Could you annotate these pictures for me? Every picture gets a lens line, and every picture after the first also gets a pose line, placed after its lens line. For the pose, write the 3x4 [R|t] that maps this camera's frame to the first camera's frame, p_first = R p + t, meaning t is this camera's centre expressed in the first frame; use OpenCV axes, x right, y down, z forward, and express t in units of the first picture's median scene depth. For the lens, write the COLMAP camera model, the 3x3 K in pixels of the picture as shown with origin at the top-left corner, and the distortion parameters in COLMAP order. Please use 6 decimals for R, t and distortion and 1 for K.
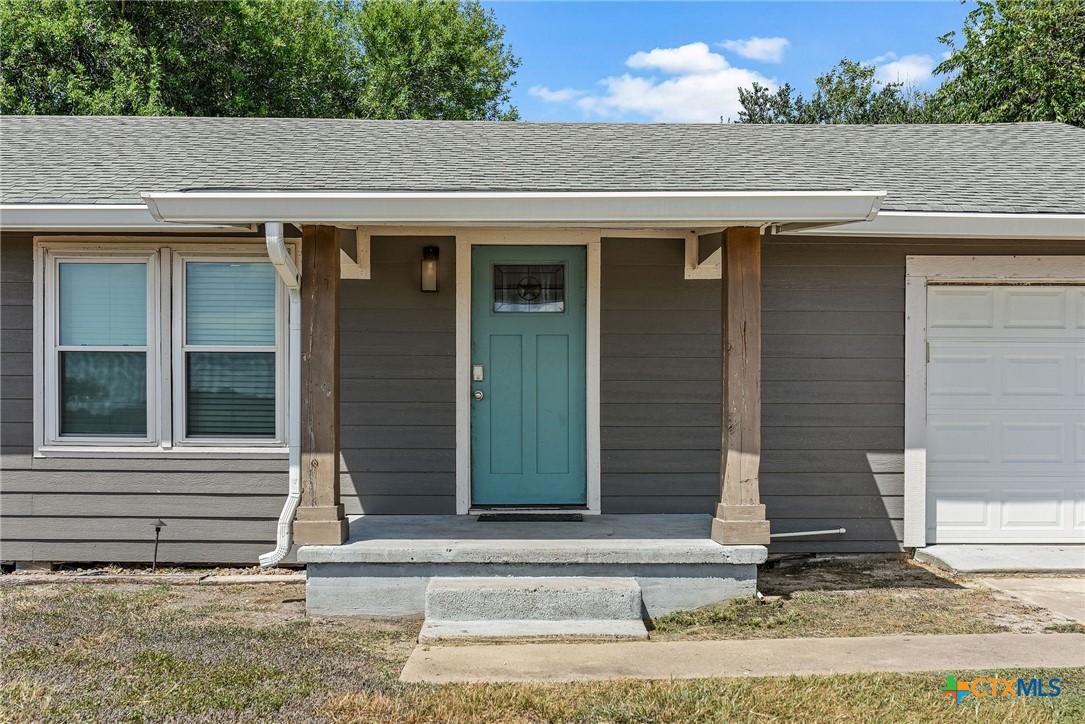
lens RADIAL K [[1072.5, 0, 542.4], [0, 1072.5, 397.6], [0, 0, 1]] dist [-0.054918, 0.026010]
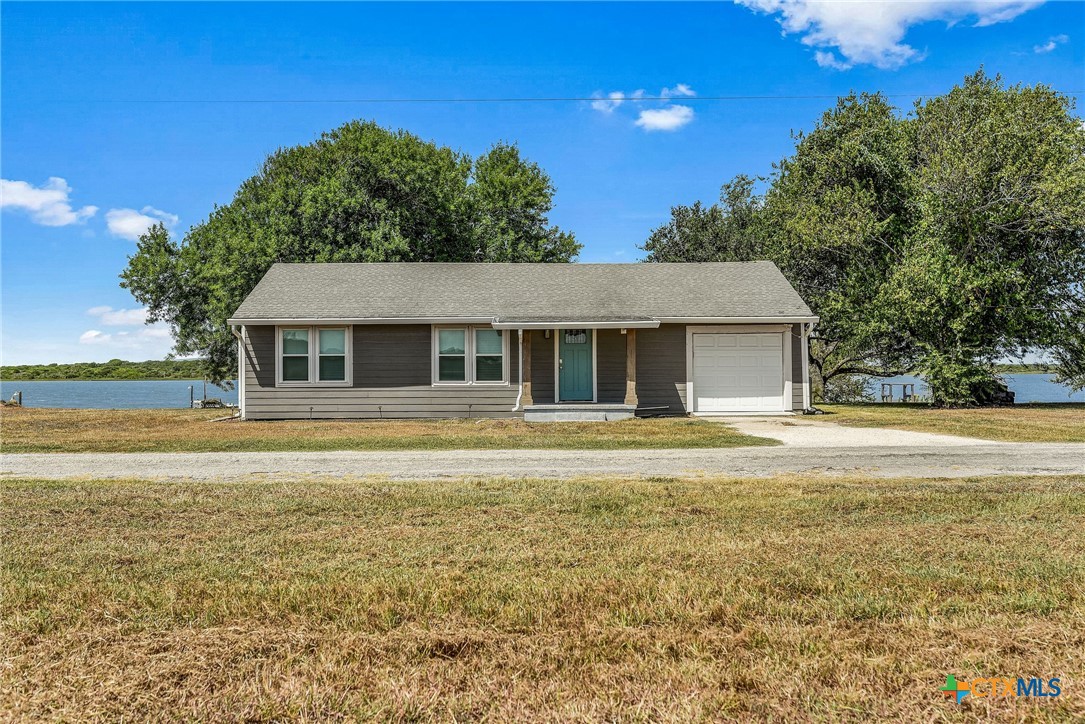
lens RADIAL K [[1072.5, 0, 542.4], [0, 1072.5, 397.6], [0, 0, 1]] dist [-0.054918, 0.026010]
pose [[0.999958, -0.006244, -0.006727, -0.096918], [0.006451, 0.999493, 0.031189, -0.014827], [0.006529, -0.031231, 0.999491, -2.423513]]
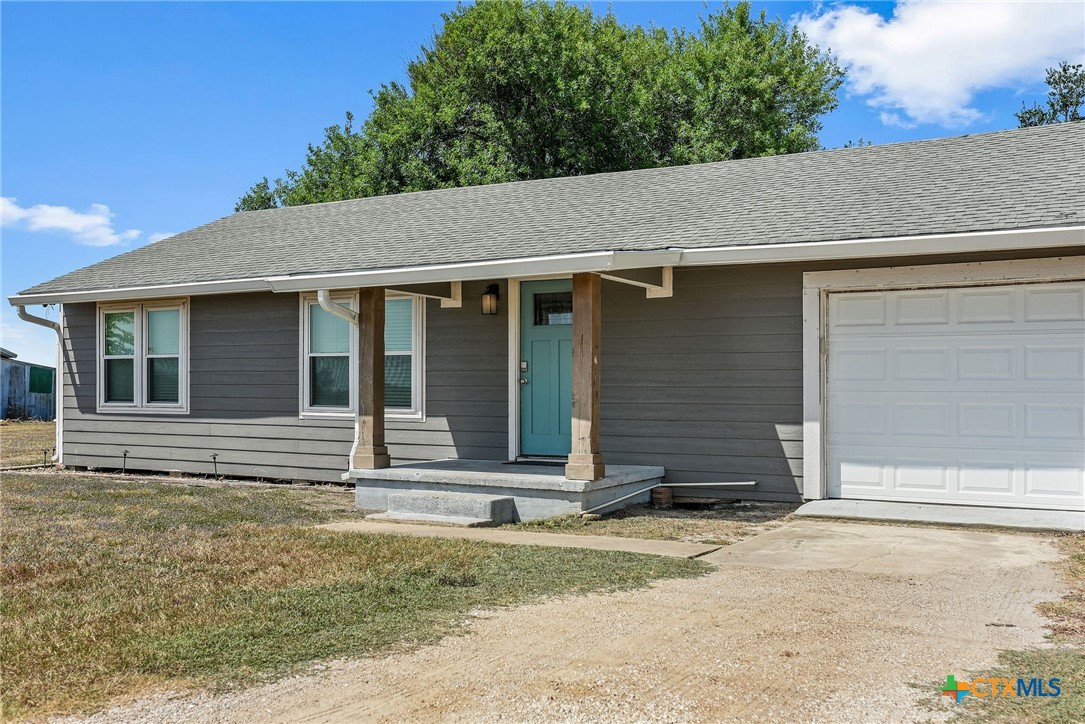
lens RADIAL K [[1089.9, 0, 543.0], [0, 1089.9, 328.5], [0, 0, 1]] dist [-0.047699, 0.003628]
pose [[0.853253, -0.028177, -0.520736, 0.764024], [0.005559, 0.998974, -0.044947, -0.007651], [0.521468, 0.035456, 0.852534, -0.292107]]
